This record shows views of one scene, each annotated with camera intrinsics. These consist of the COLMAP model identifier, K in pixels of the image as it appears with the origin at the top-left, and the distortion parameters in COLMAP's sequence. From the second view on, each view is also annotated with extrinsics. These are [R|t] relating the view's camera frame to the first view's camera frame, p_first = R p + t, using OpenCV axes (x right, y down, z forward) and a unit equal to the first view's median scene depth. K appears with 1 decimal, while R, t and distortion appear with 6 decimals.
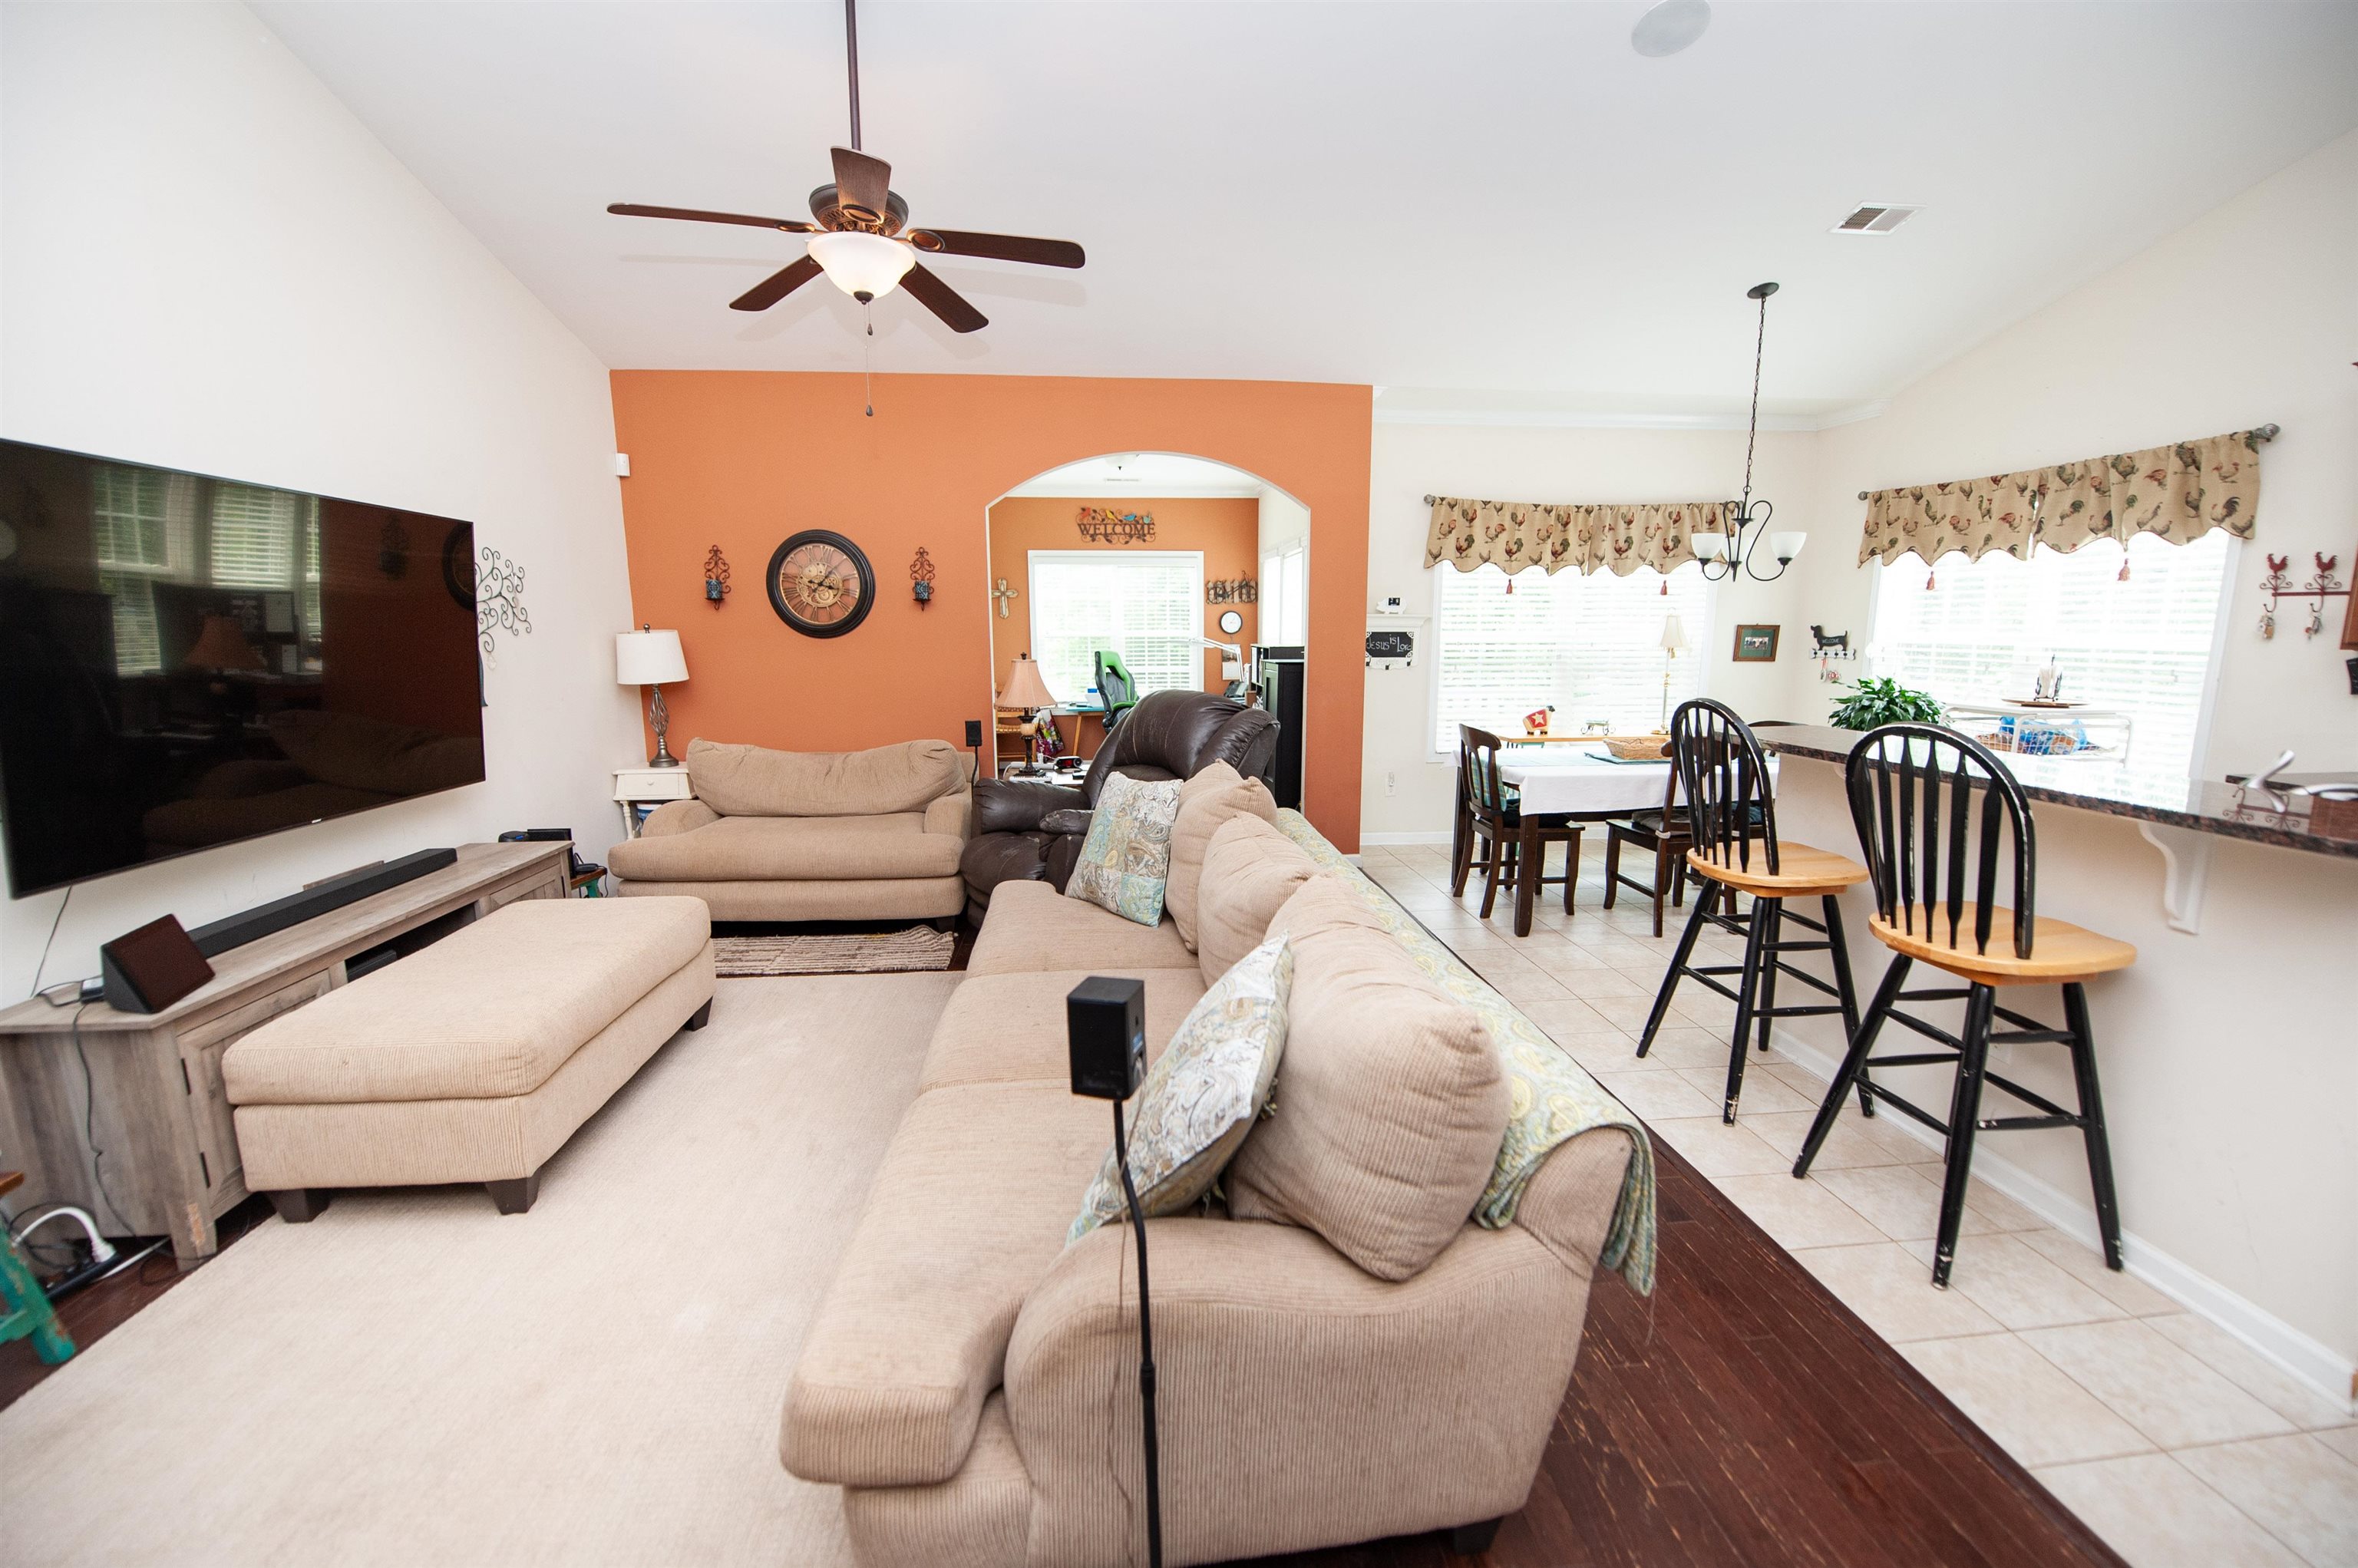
lens RADIAL K [[946.1, 0, 1181.1], [0, 946.1, 786.6], [0, 0, 1]] dist [-0.016571, -0.003593]
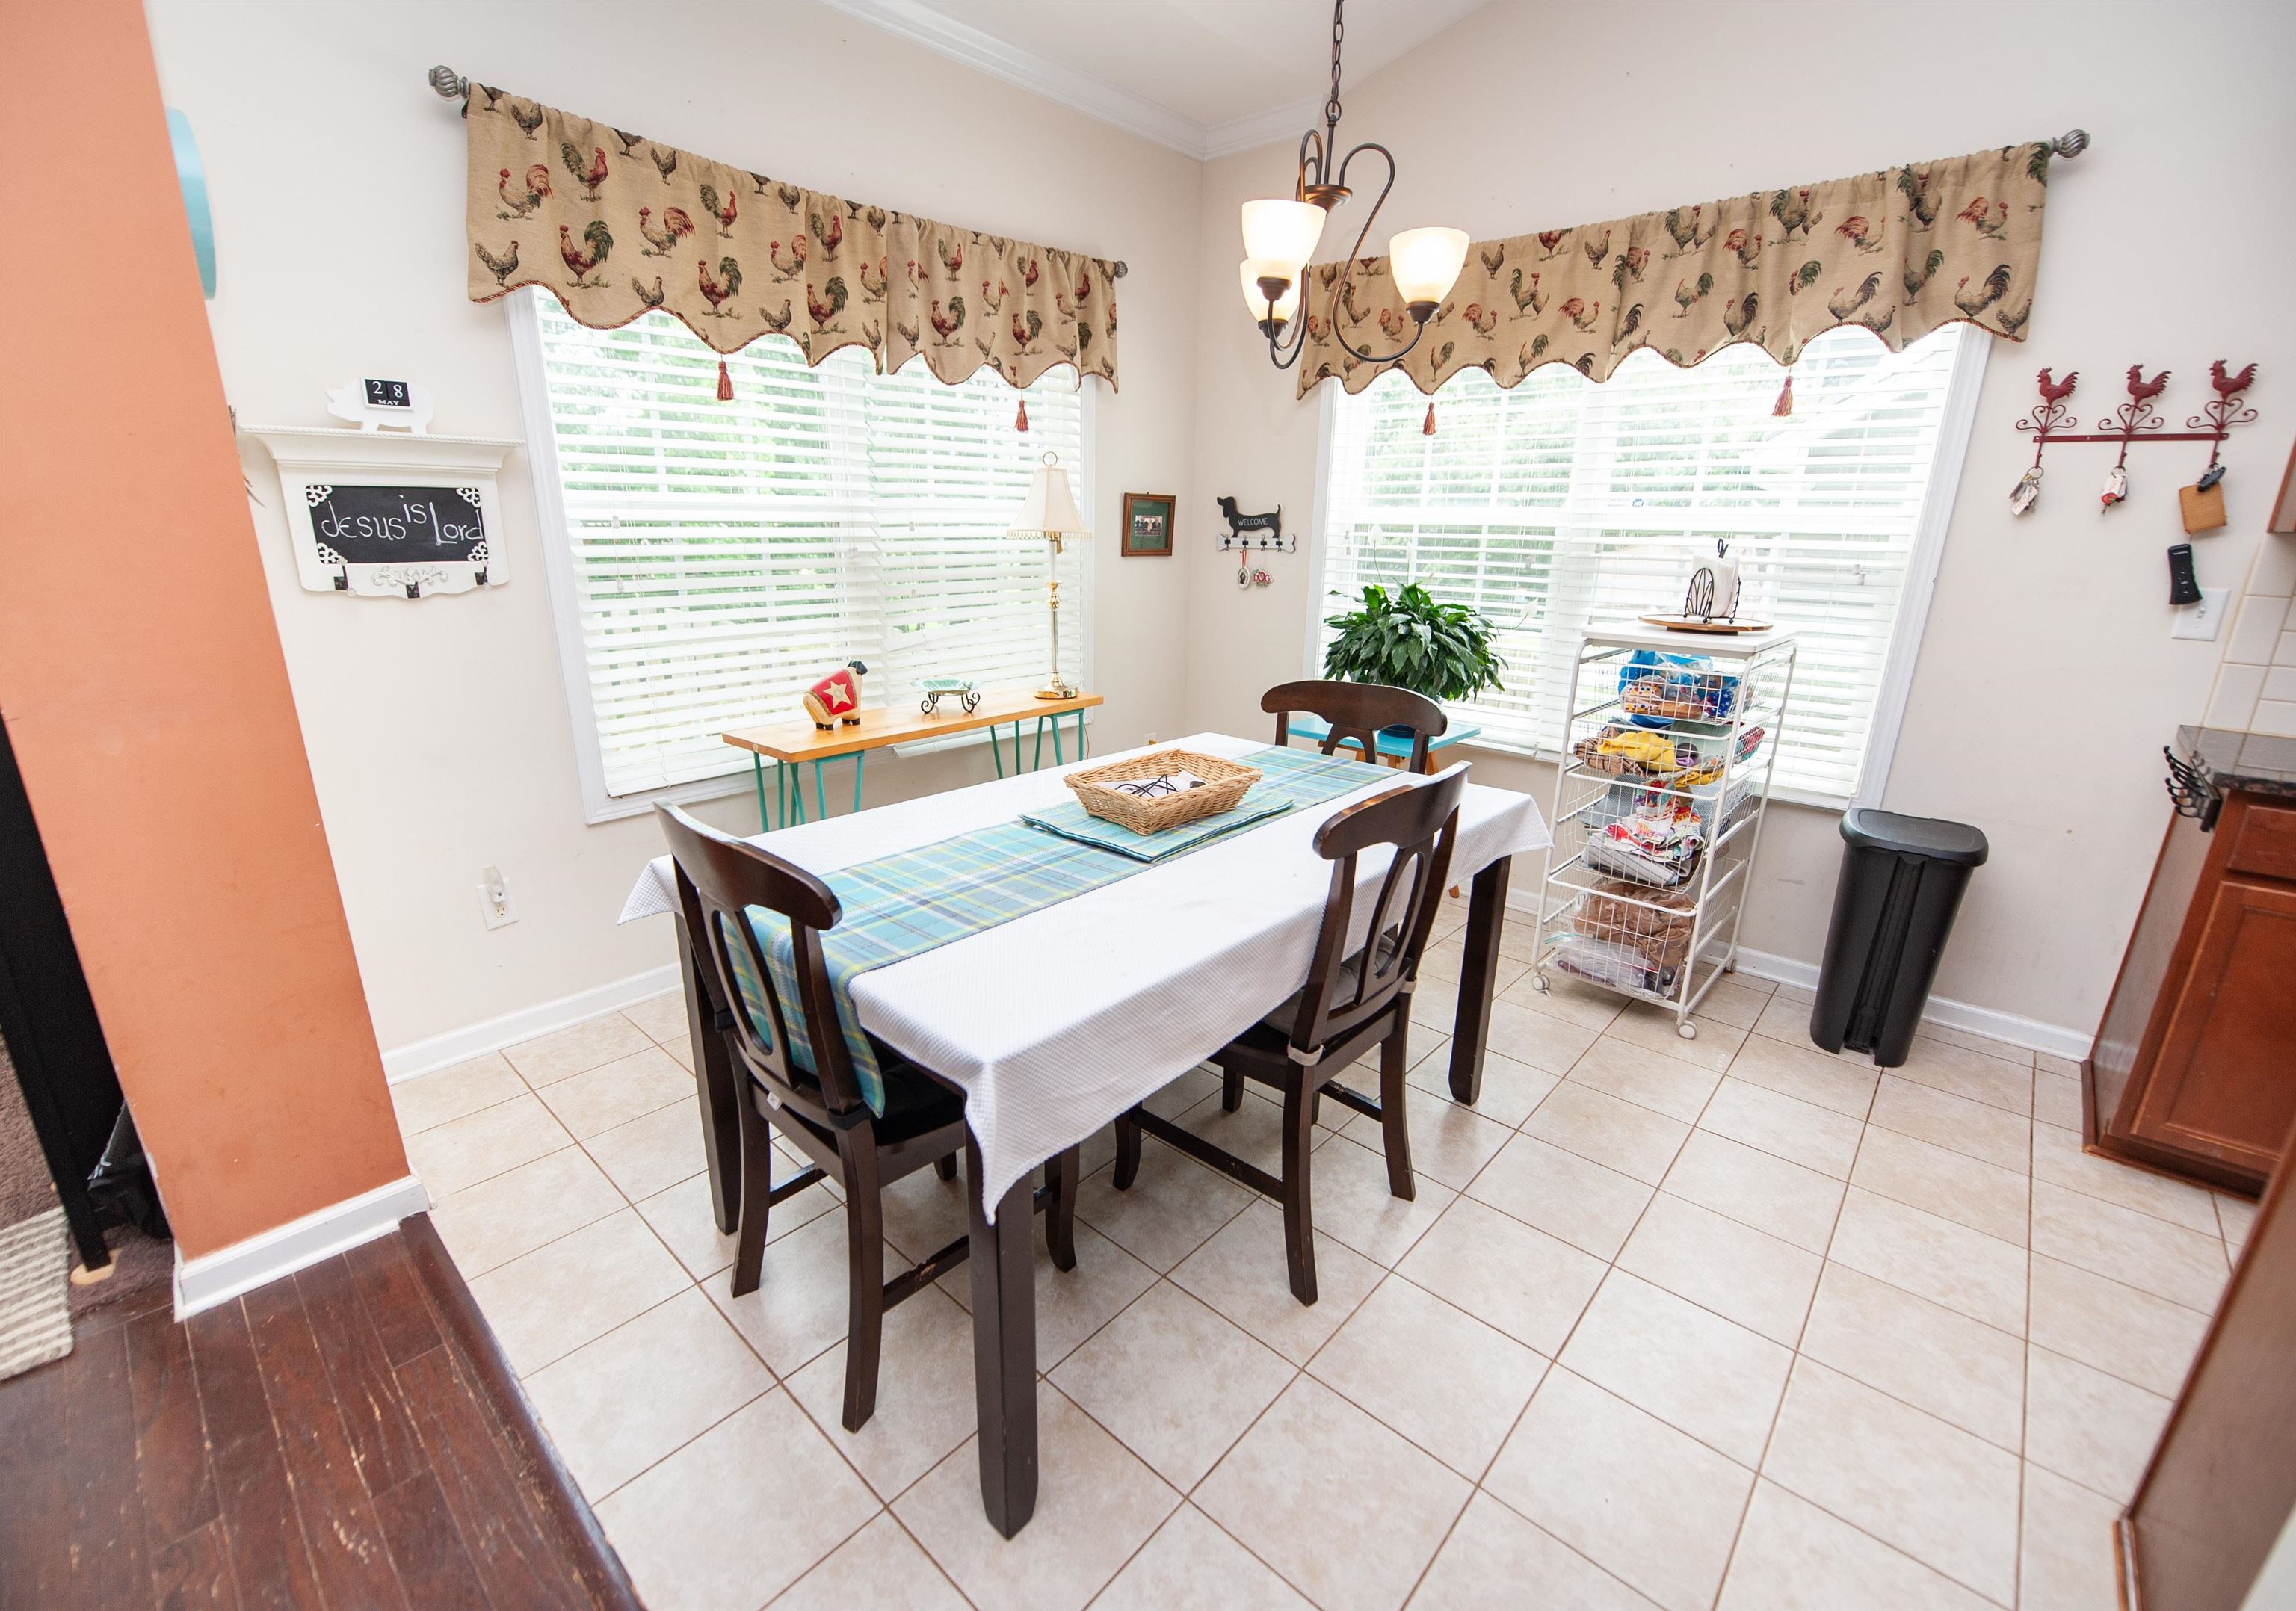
lens RADIAL K [[969.8, 0, 1131.4], [0, 969.8, 812.9], [0, 0, 1]] dist [-0.009638, -0.005480]
pose [[0.737158, -0.184366, 0.650083, 0.199738], [0.098823, 0.981129, 0.166192, -0.092904], [-0.668455, -0.058266, 0.741466, 0.654111]]
